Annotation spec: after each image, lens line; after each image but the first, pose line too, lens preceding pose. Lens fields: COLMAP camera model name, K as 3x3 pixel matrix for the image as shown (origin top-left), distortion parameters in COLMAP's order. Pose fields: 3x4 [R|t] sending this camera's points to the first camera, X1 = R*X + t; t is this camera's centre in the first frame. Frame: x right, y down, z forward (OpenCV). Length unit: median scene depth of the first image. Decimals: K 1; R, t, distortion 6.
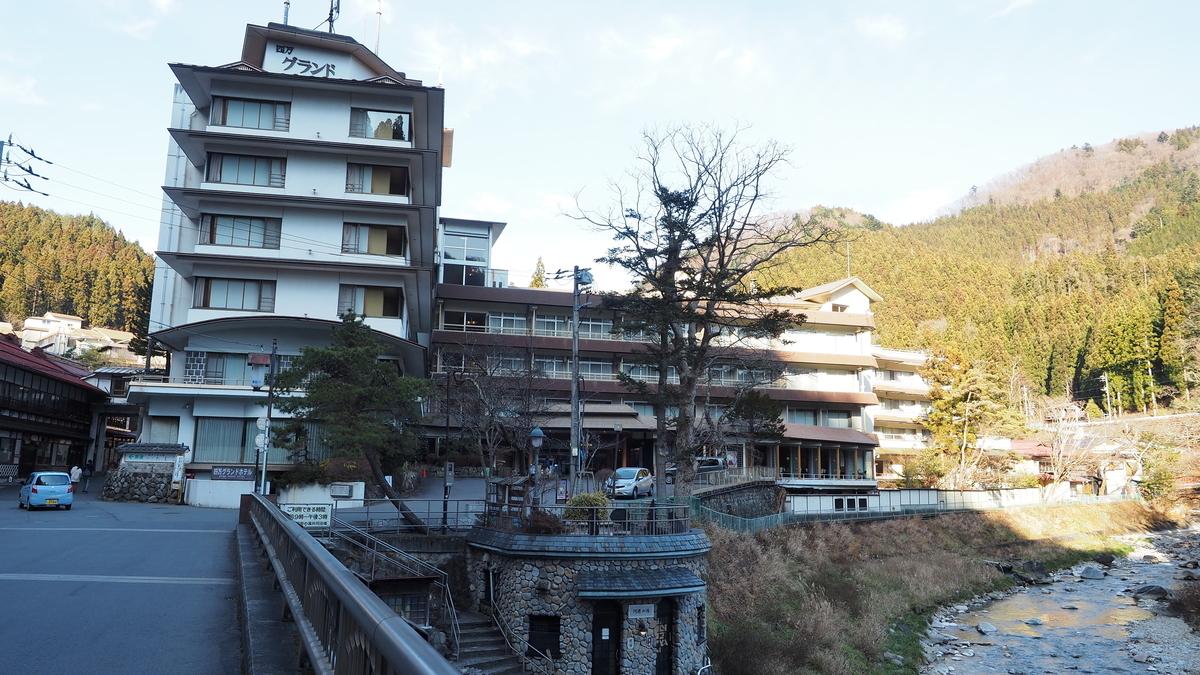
lens RADIAL K [[865.7, 0, 599.0], [0, 865.7, 333.4], [0, 0, 1]] dist [-0.014104, -0.002514]
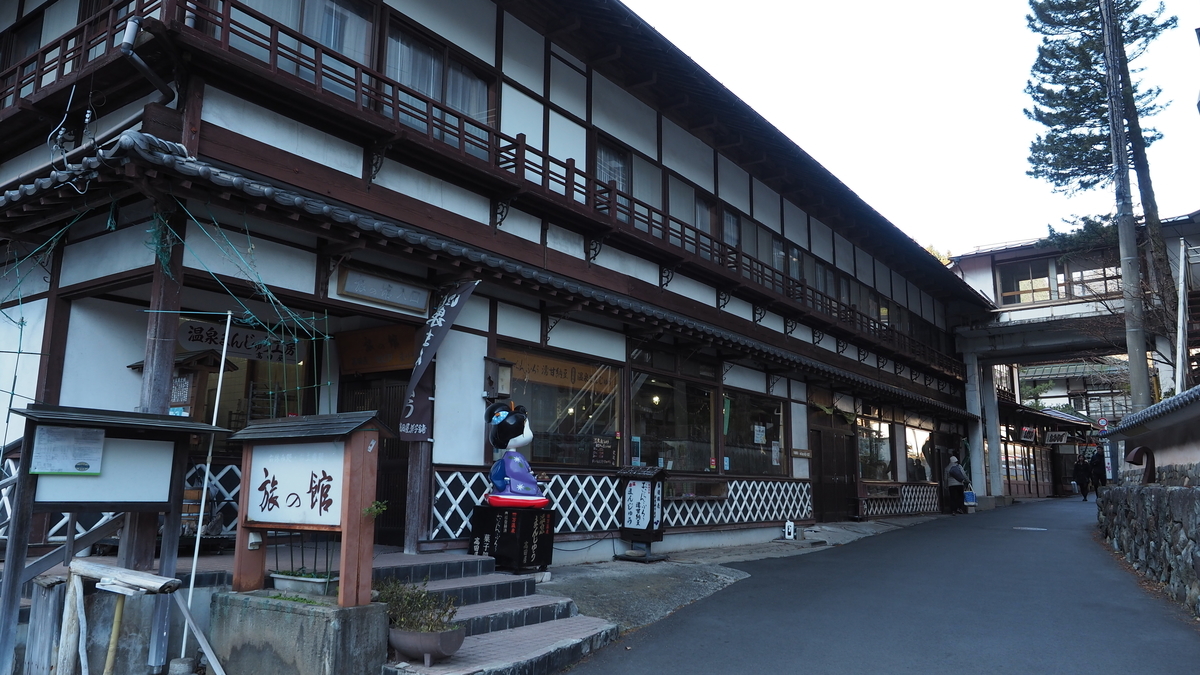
lens RADIAL K [[865.7, 0, 600.3], [0, 865.7, 335.9], [0, 0, 1]] dist [-0.014104, -0.002514]
pose [[0.641369, -0.153551, -0.751710, -0.453540], [0.137395, 0.986917, -0.084369, 0.110667], [0.754830, -0.049170, 0.654075, 0.699999]]
